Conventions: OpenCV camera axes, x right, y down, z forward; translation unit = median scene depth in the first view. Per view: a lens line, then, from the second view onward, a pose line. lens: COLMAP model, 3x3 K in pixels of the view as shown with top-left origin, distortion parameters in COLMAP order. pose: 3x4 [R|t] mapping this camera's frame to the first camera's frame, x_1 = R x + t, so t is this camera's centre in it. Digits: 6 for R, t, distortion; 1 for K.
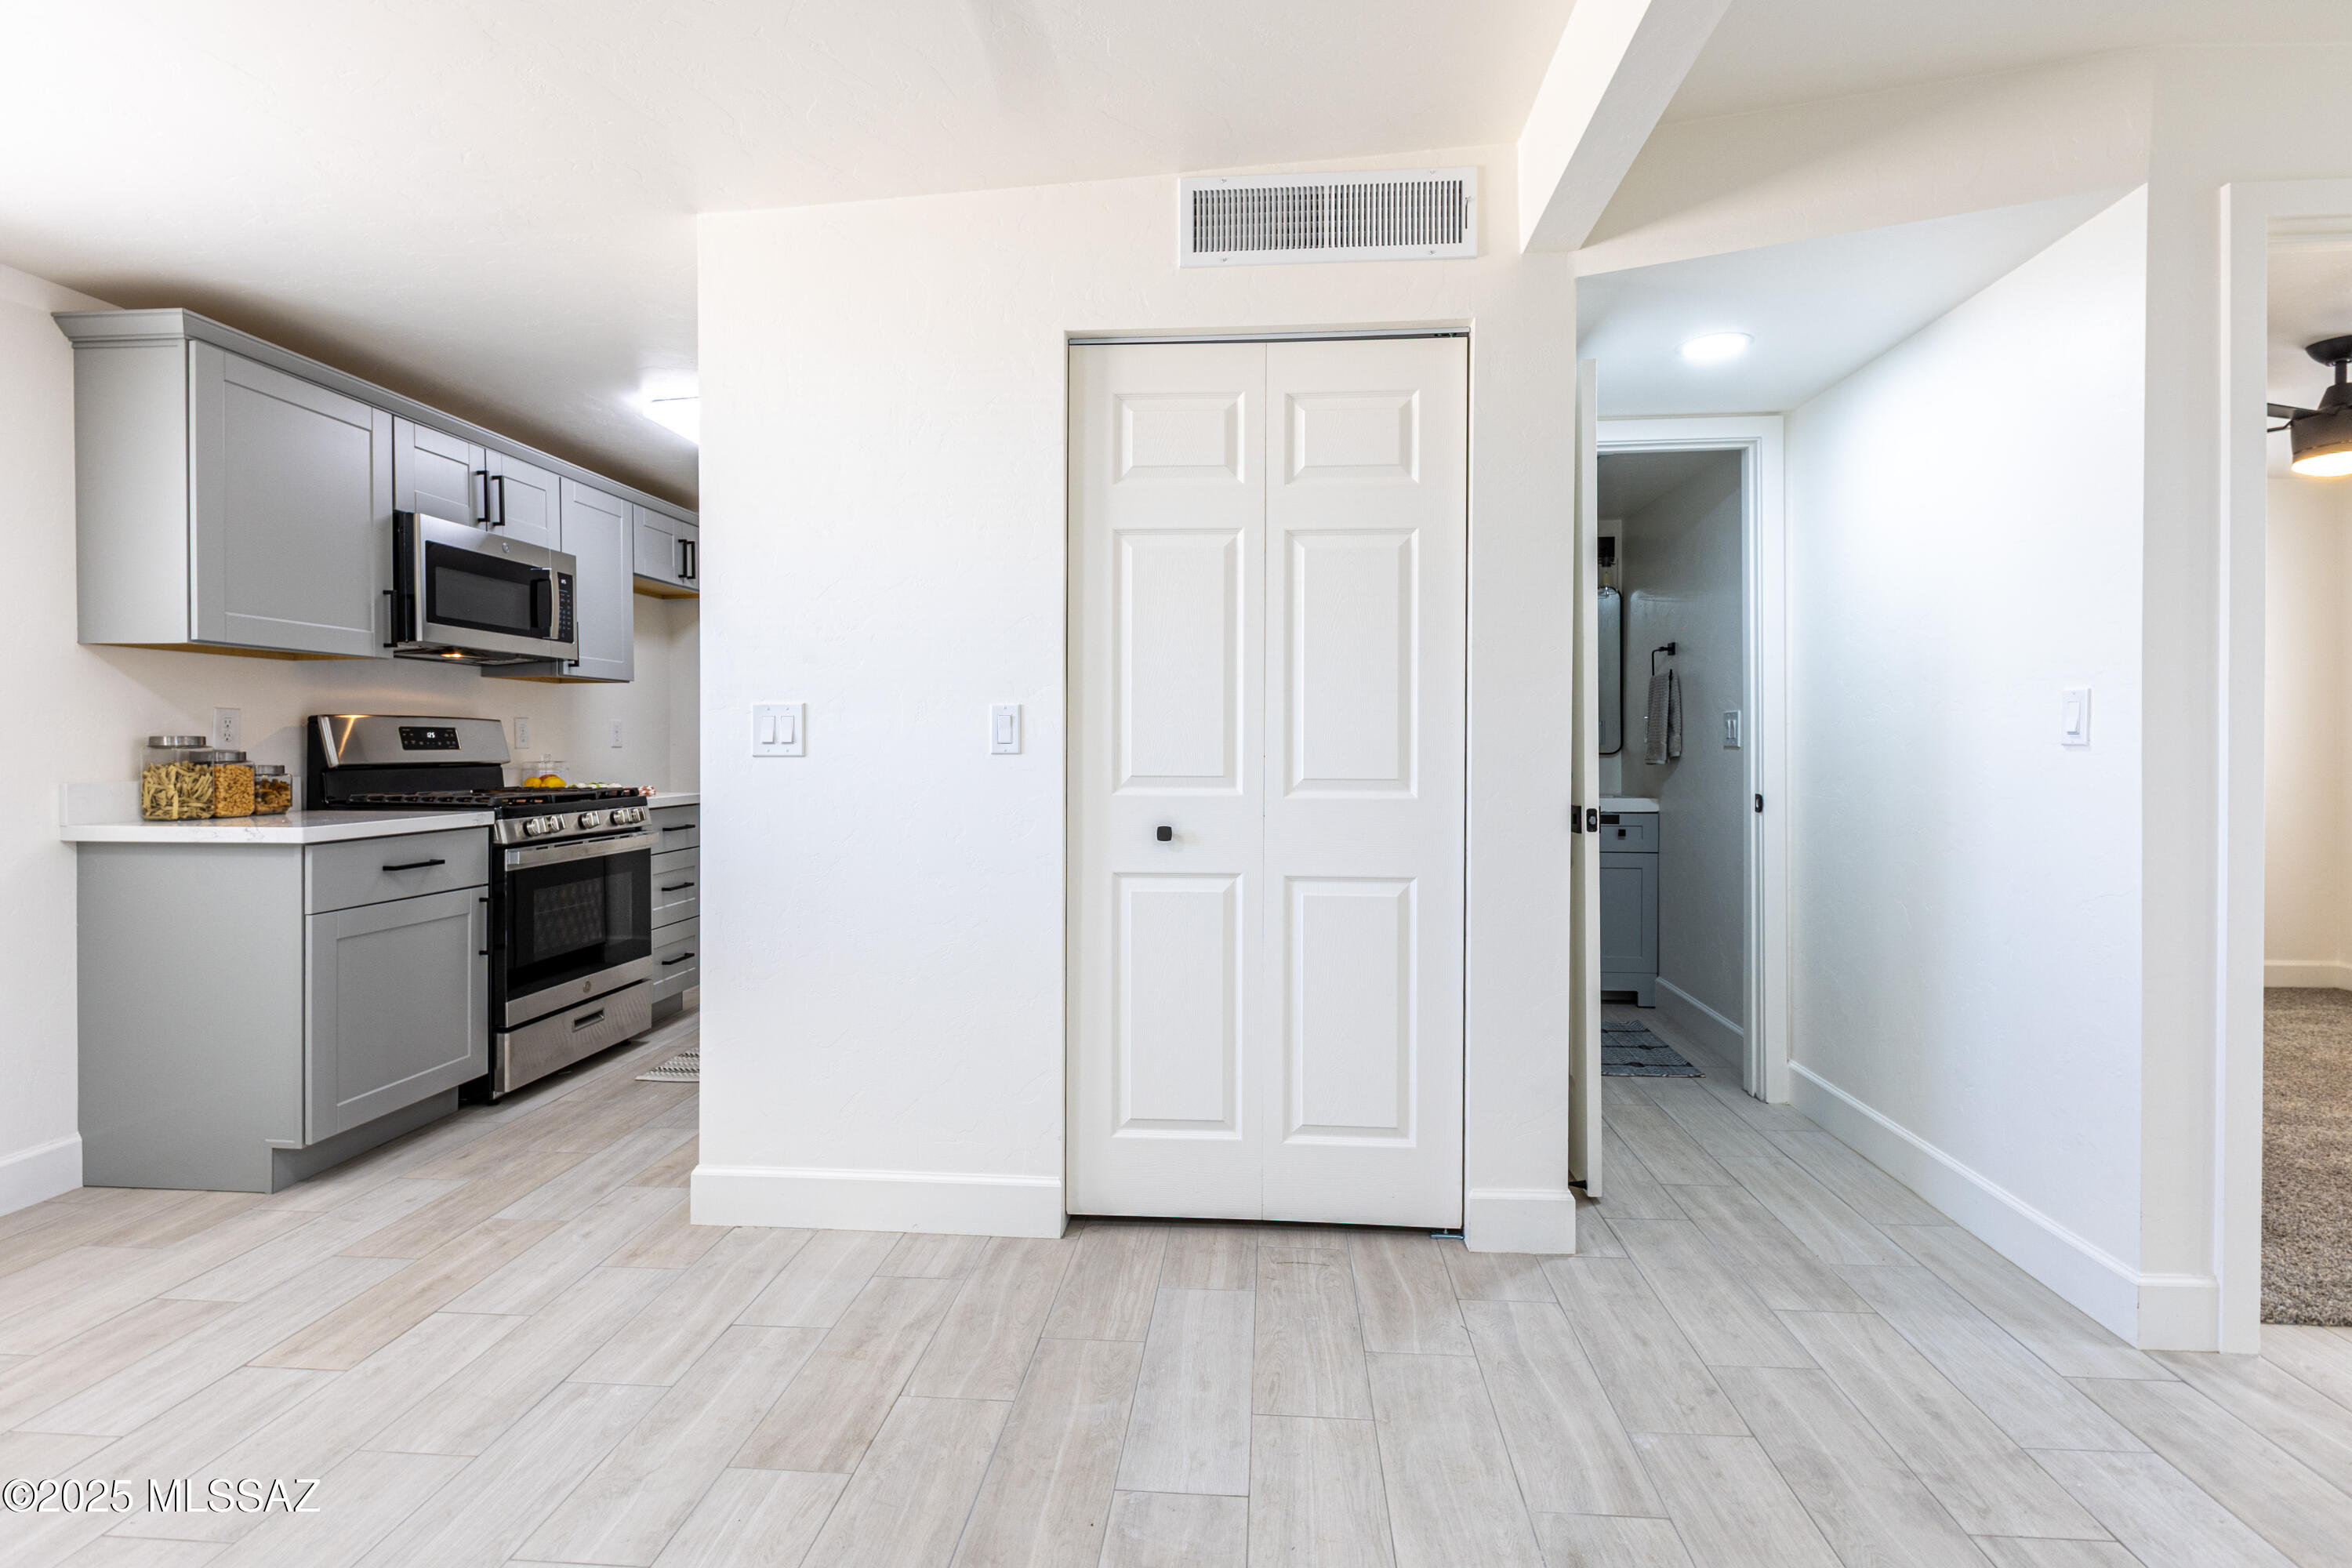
lens RADIAL K [[1050.2, 0, 1174.4], [0, 1050.2, 754.9], [0, 0, 1]] dist [0.005010, -0.002441]
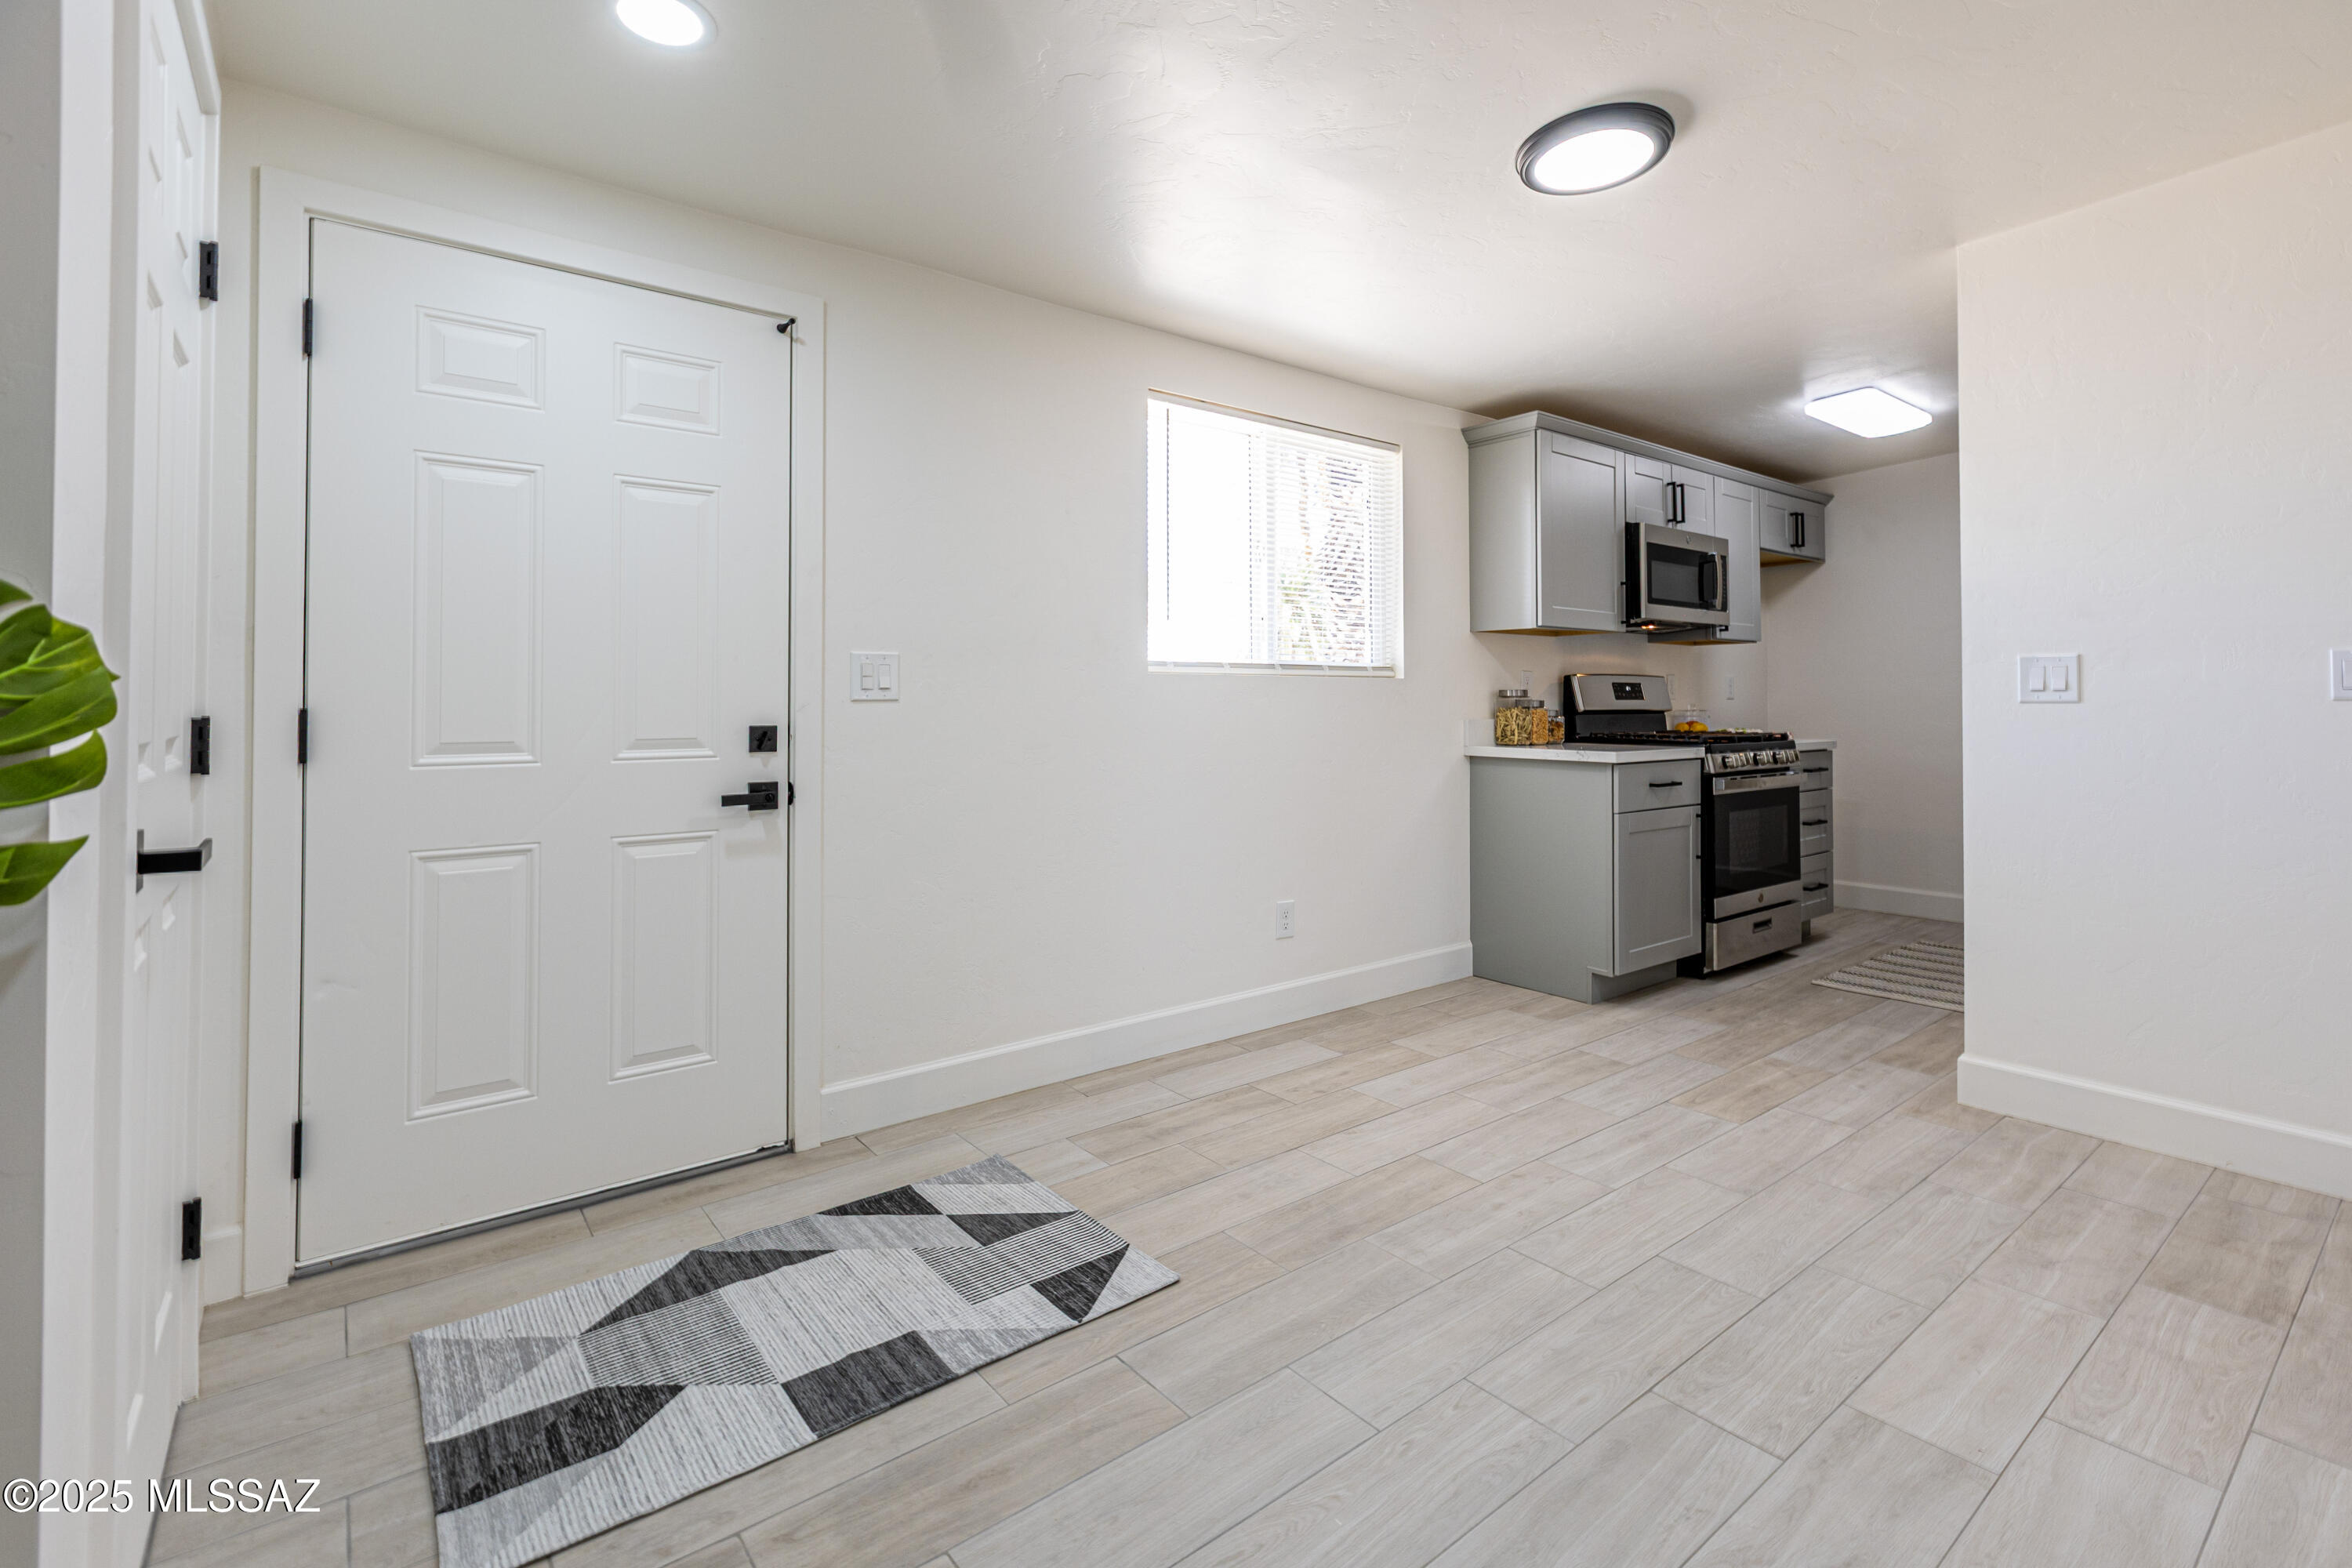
lens RADIAL K [[1050.2, 0, 1200.2], [0, 1050.2, 684.4], [0, 0, 1]] dist [0.005010, -0.002441]
pose [[0.687508, -0.012977, -0.726061, -0.166989], [-0.005493, 0.999719, -0.023069, 0.012143], [0.726156, 0.019848, 0.687243, -0.384427]]
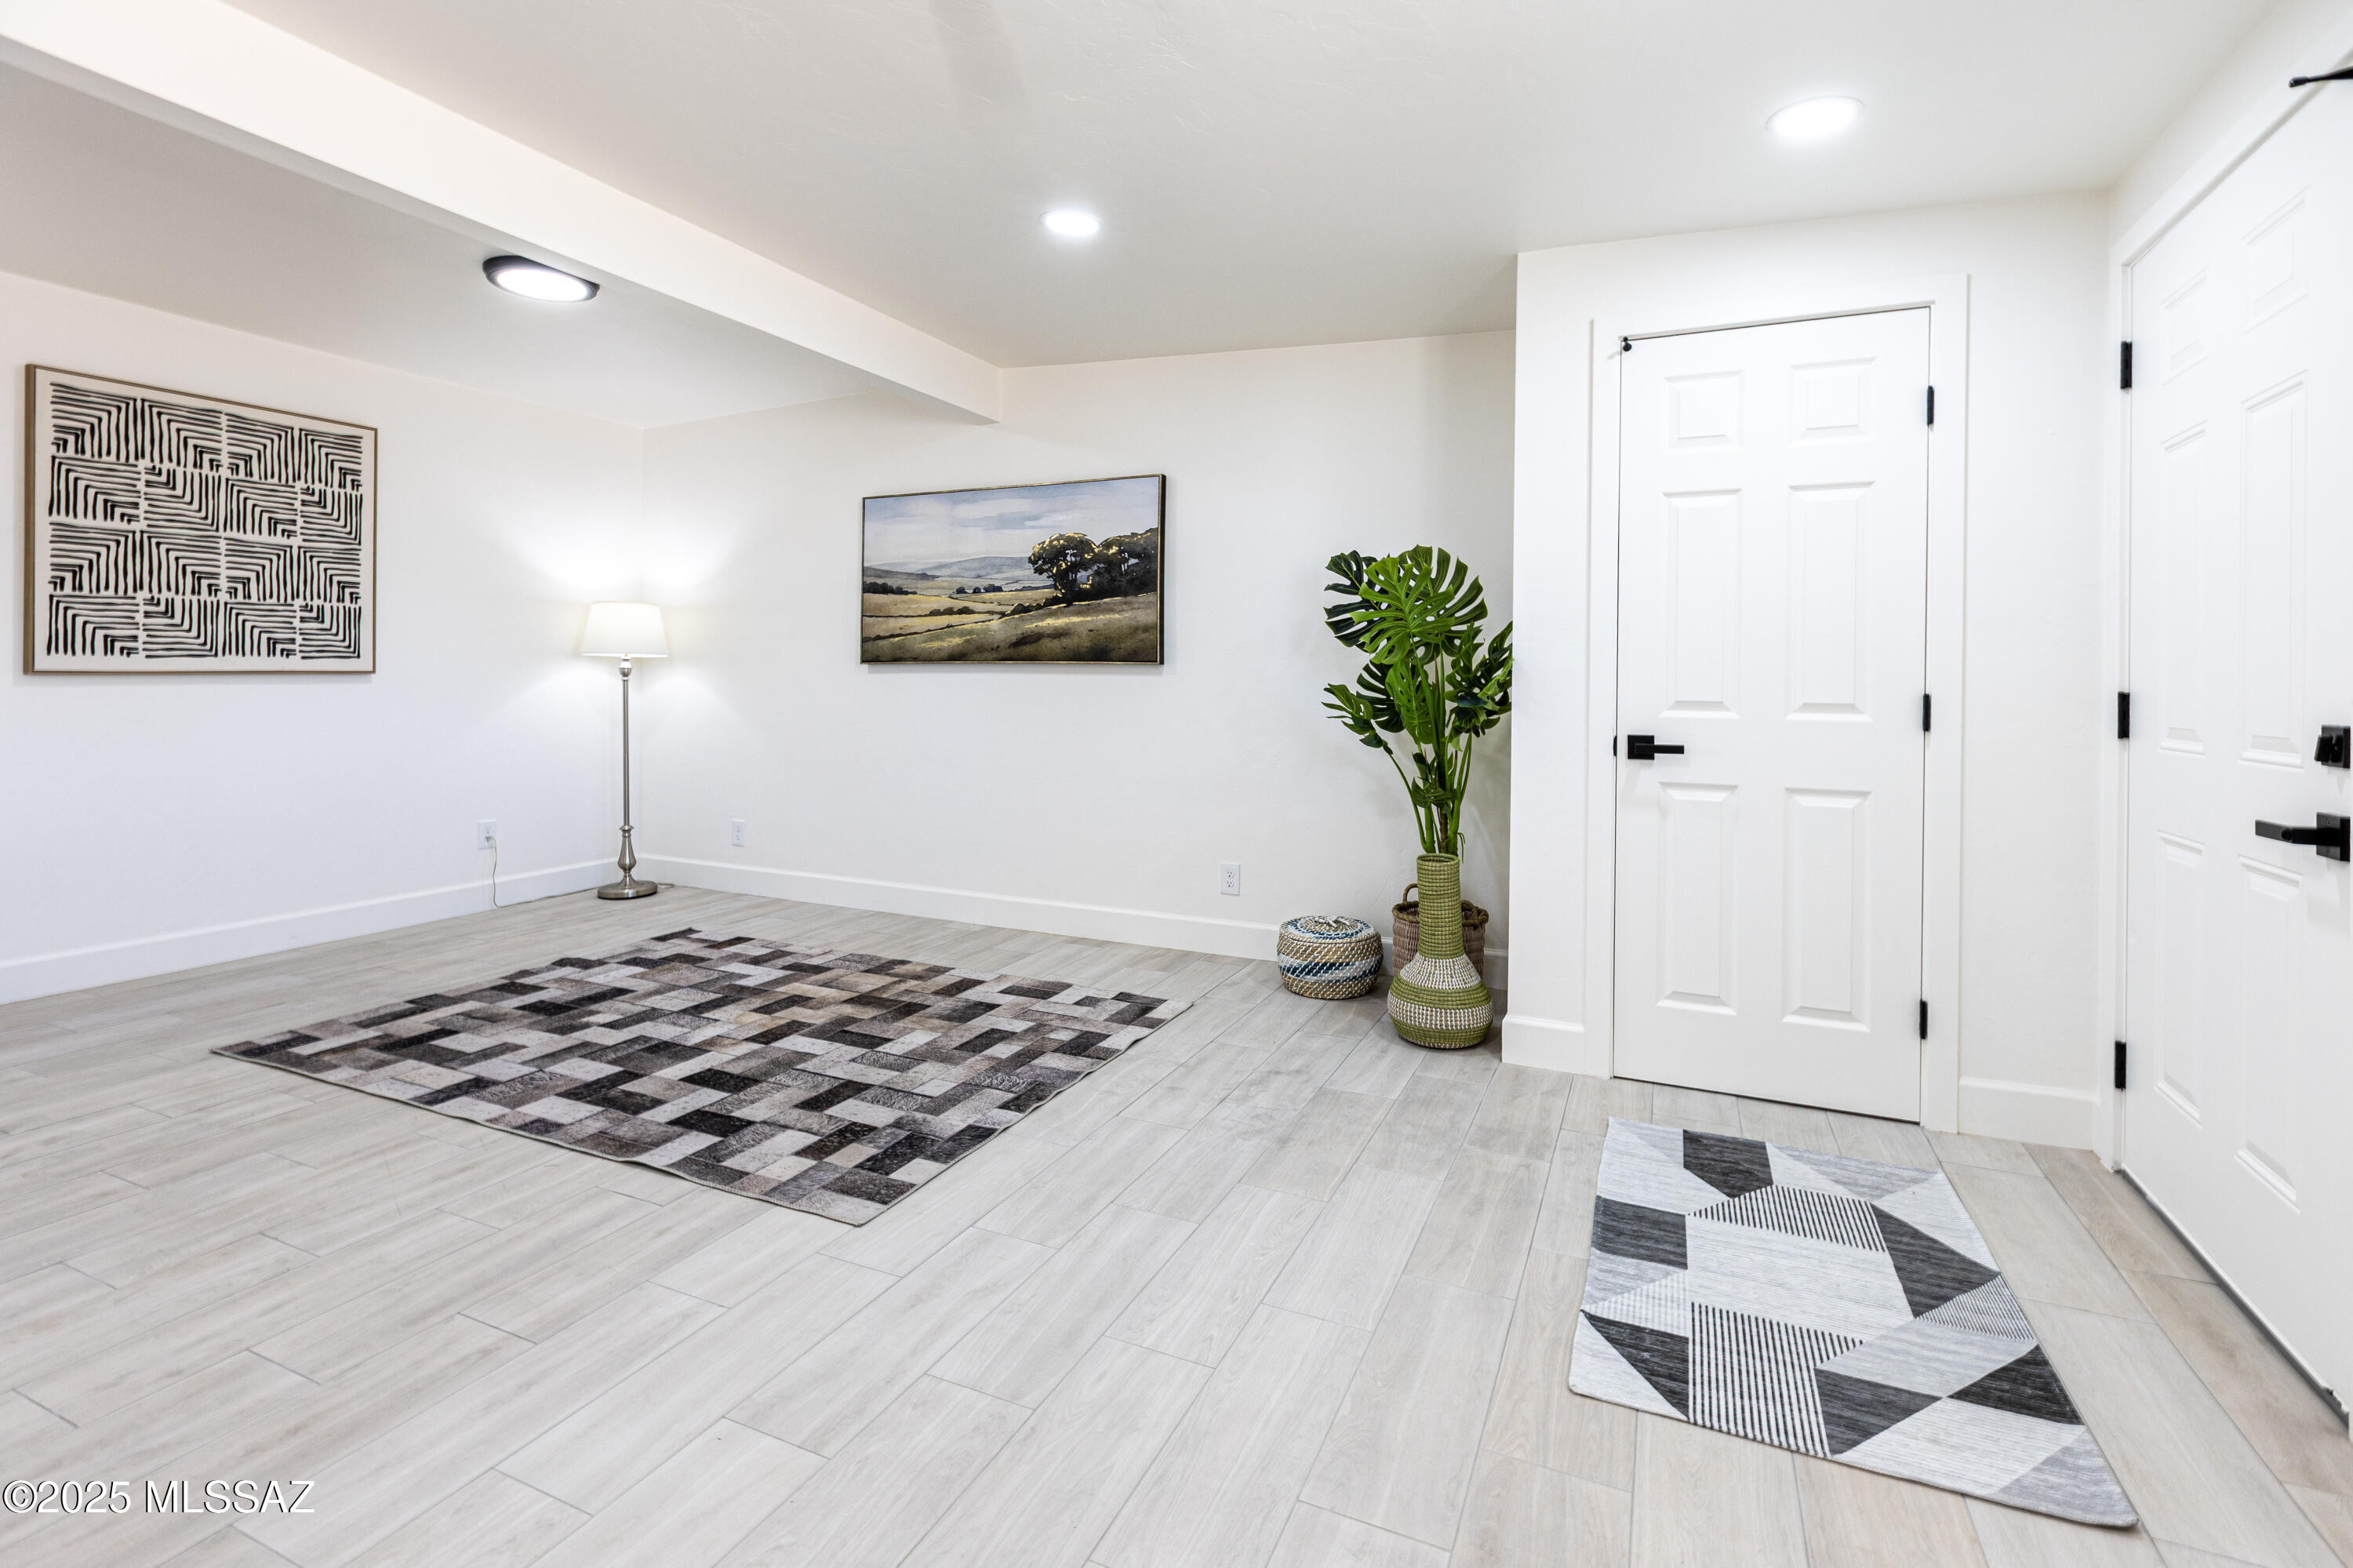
lens RADIAL K [[1050.7, 0, 1198.3], [0, 1050.7, 685.8], [0, 0, 1]] dist [0.005010, -0.002441]
pose [[-0.945883, -0.011836, 0.324291, -0.710686], [-0.007257, 0.999856, 0.015326, 0.002364], [-0.324426, 0.012143, -0.945833, 0.761745]]
